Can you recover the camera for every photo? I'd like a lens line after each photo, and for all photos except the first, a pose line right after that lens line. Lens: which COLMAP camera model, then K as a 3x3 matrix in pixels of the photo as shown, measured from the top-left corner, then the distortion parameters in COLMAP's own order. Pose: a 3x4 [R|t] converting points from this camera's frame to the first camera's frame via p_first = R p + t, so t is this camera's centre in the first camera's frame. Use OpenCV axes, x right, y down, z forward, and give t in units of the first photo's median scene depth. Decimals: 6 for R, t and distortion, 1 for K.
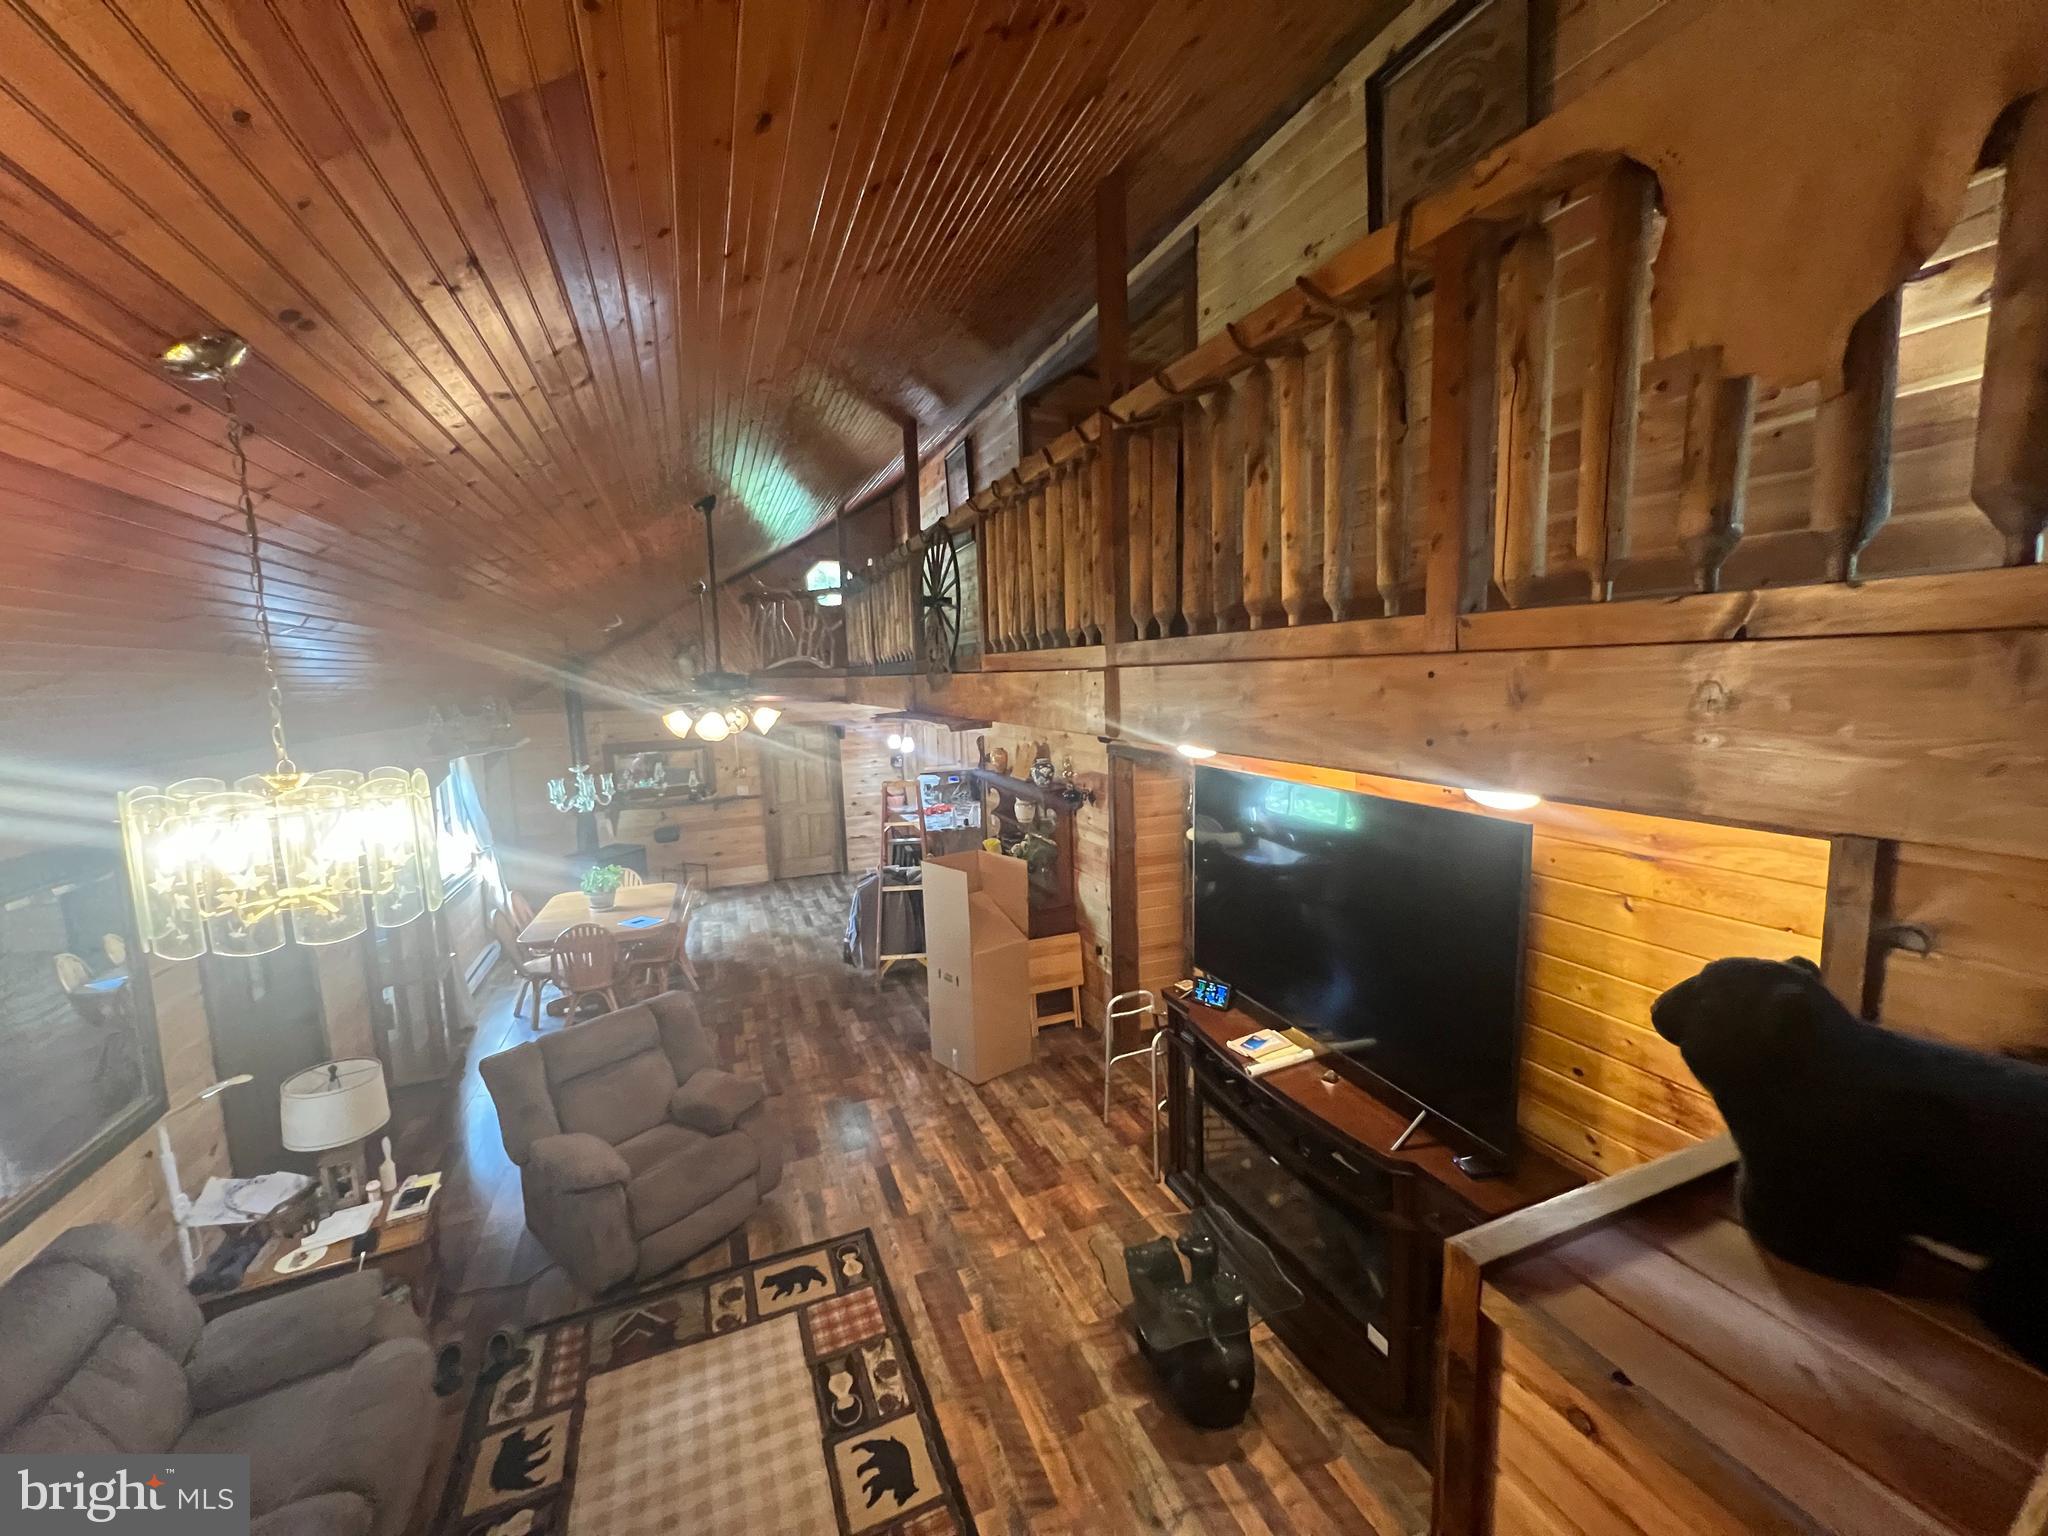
lens RADIAL K [[827.3, 0, 1027.6], [0, 827.3, 773.3], [0, 0, 1]] dist [0.000579, 0.001002]
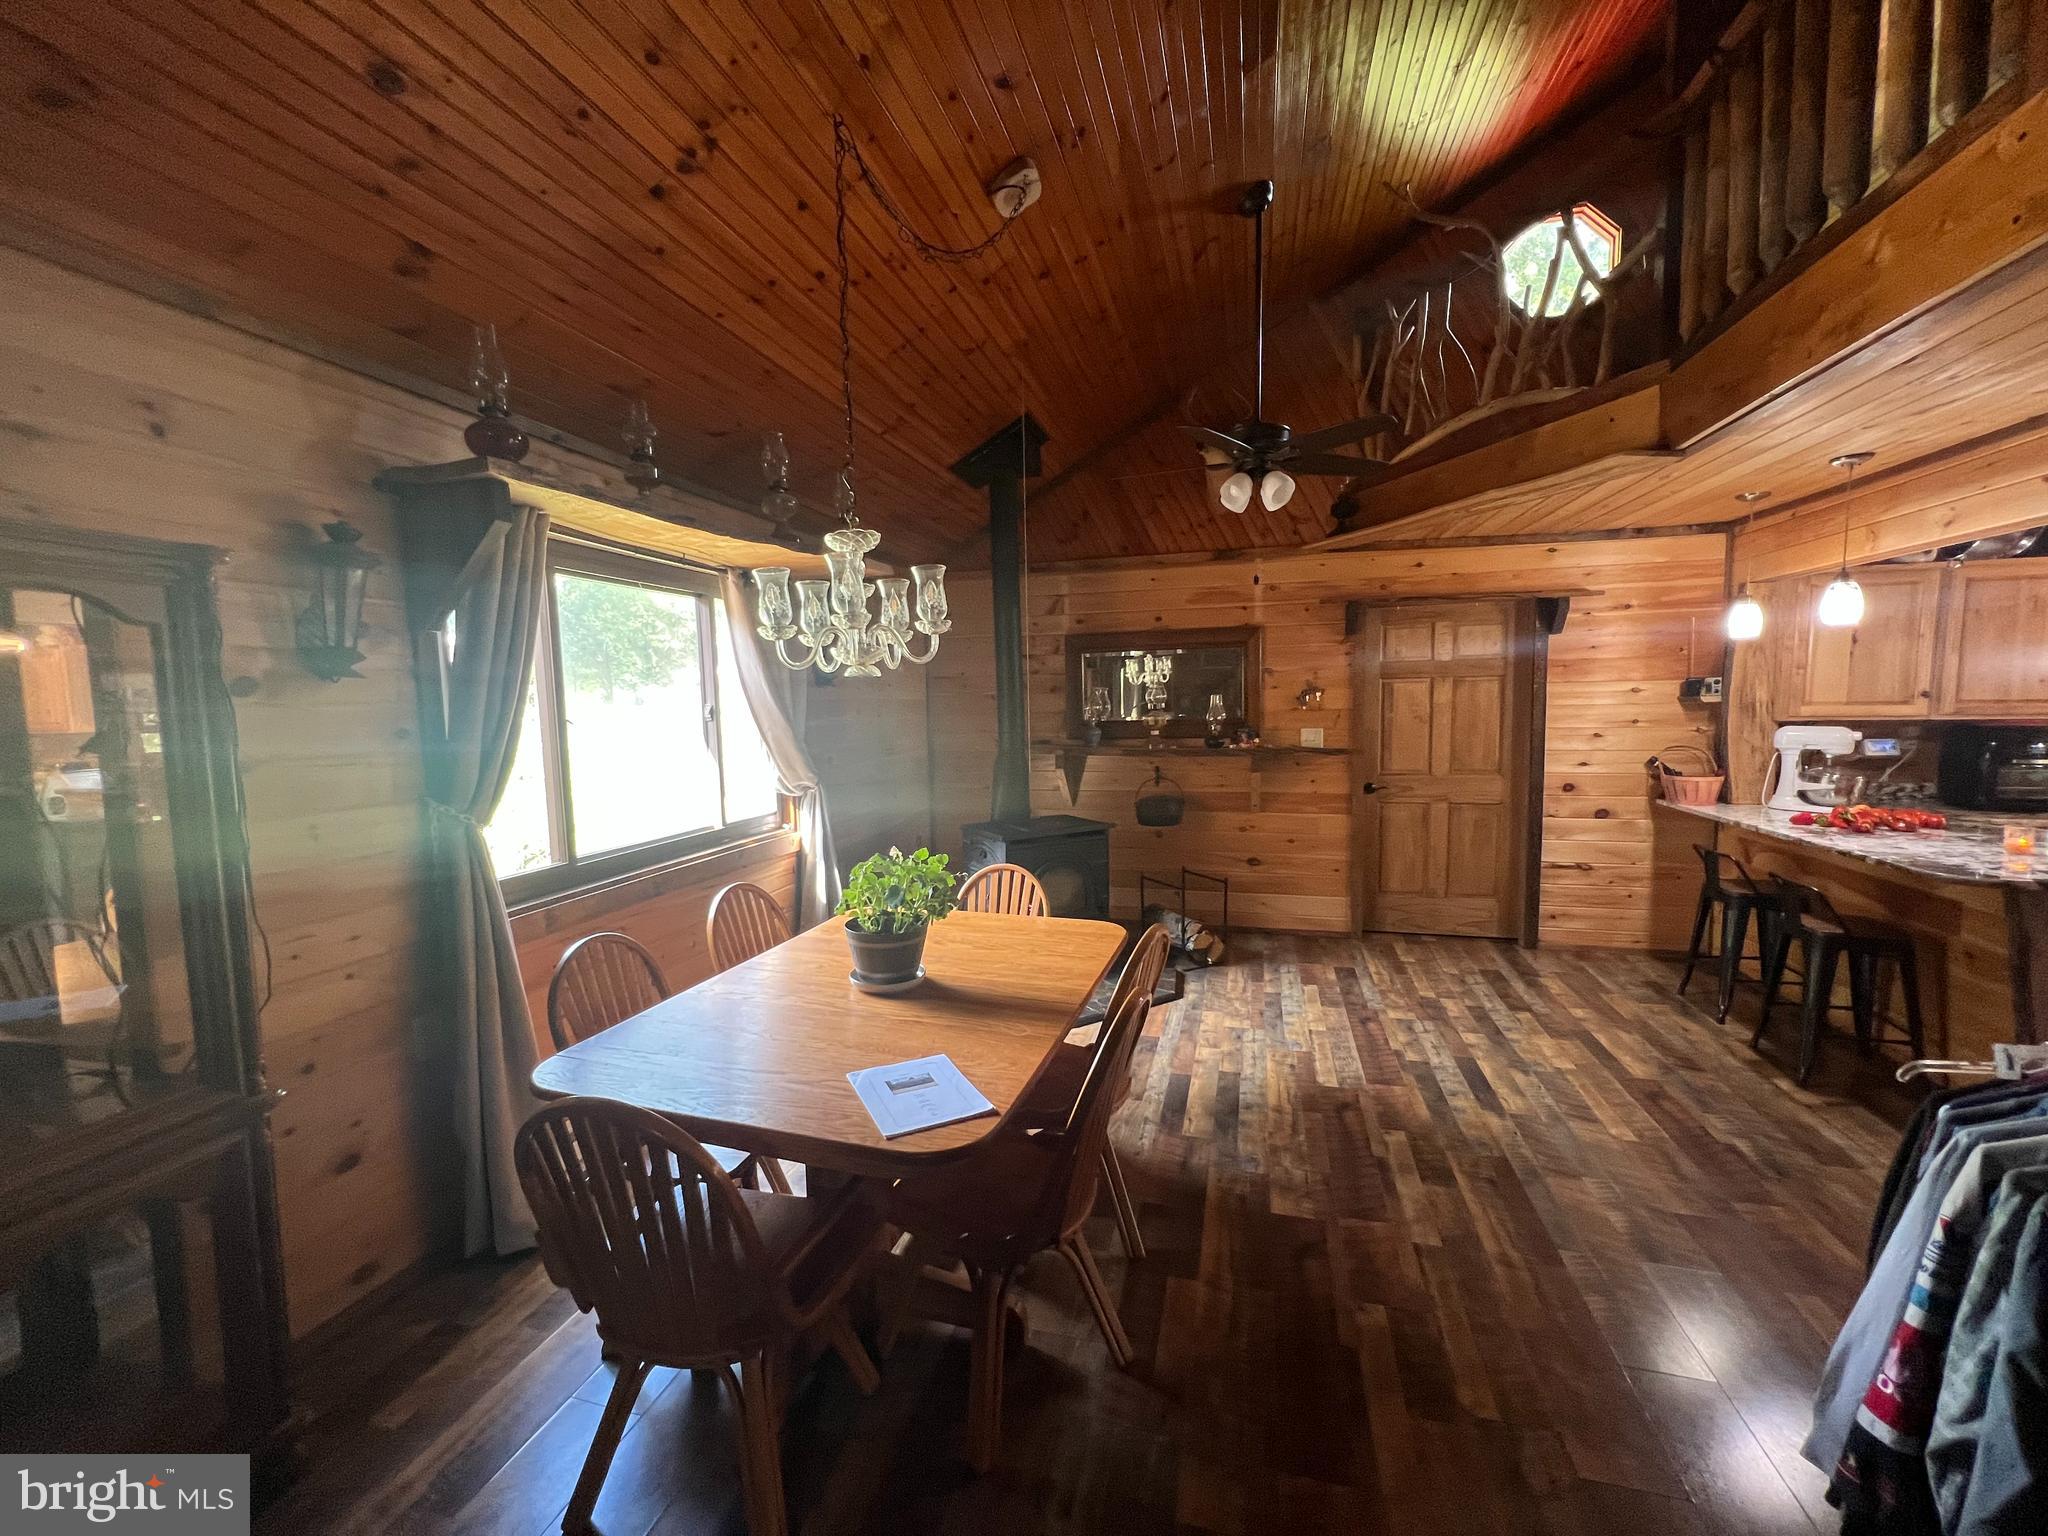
lens RADIAL K [[827.3, 0, 1027.6], [0, 827.3, 773.3], [0, 0, 1]] dist [0.000579, 0.001002]
pose [[0.800359, 0.070930, -0.595311, -0.198964], [-0.081541, 0.996628, 0.009119, 0.053440], [0.593950, 0.041244, 0.803444, 0.541968]]
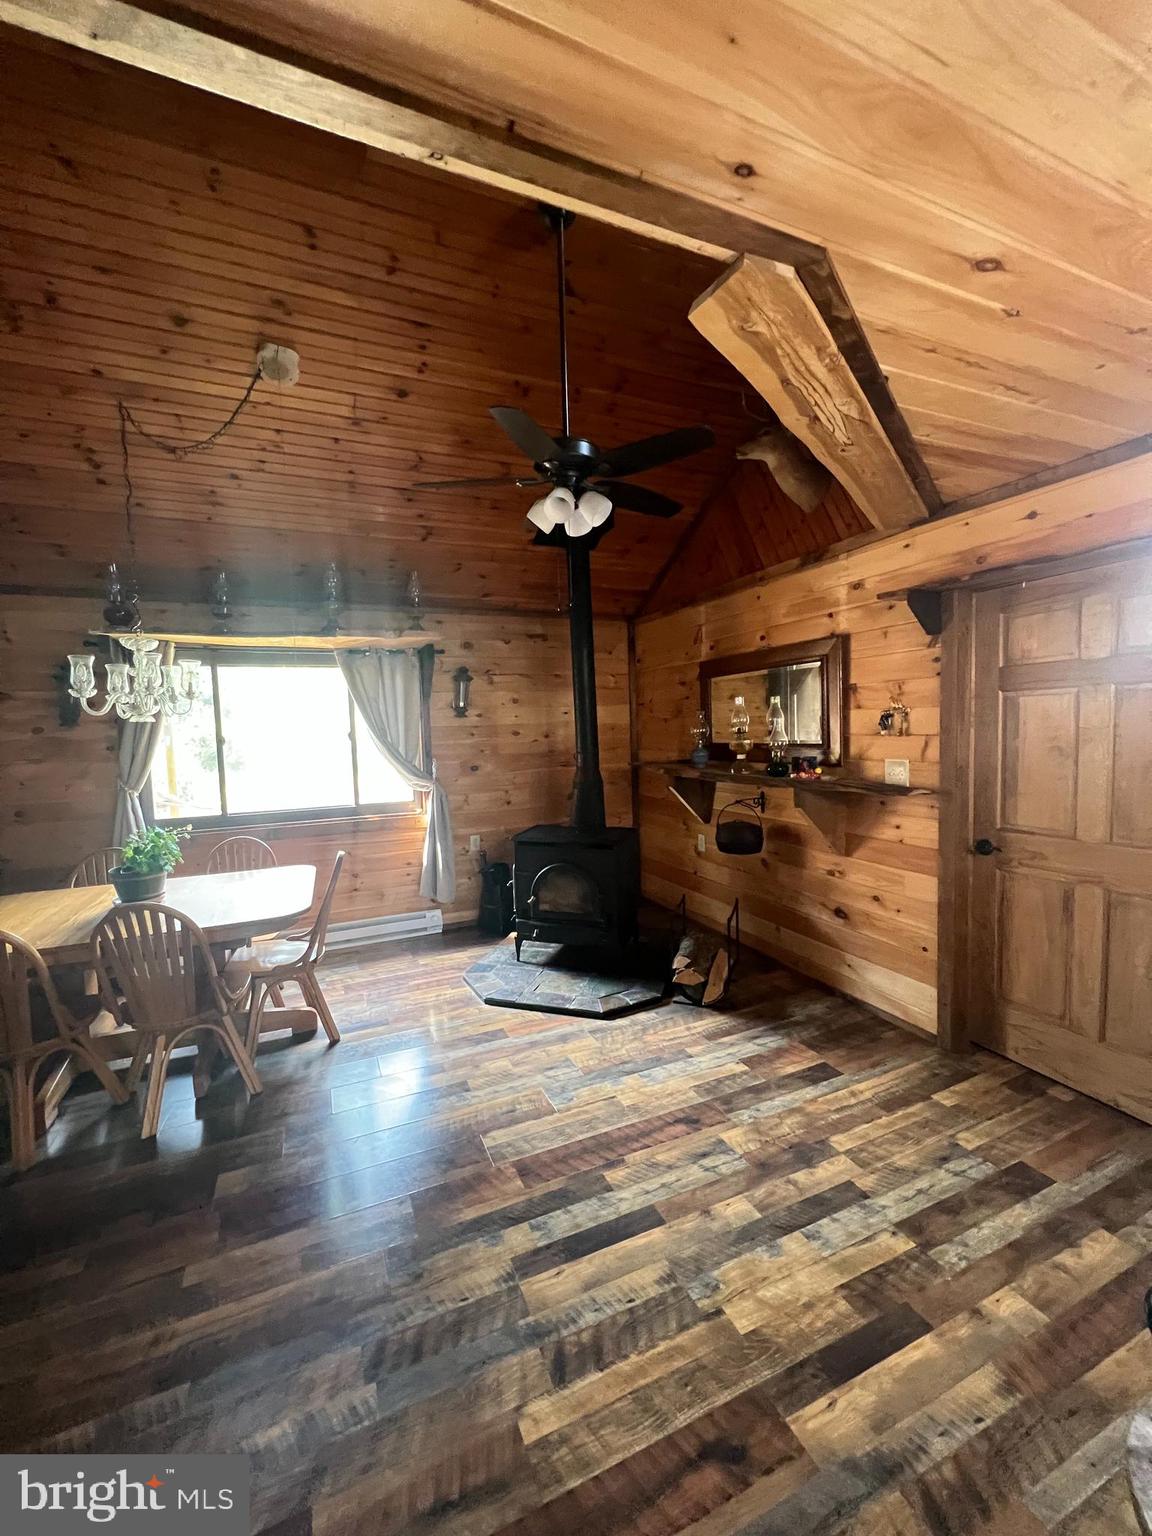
lens RADIAL K [[620.5, 0, 576.0], [0, 620.5, 768.0], [0, 0, 1]] dist [0.000579, 0.001002]
pose [[0.034354, 0.095982, -0.994790, -0.073590], [-0.096201, 0.991073, 0.092301, 0.008032], [0.994769, 0.092529, 0.043281, 0.887503]]
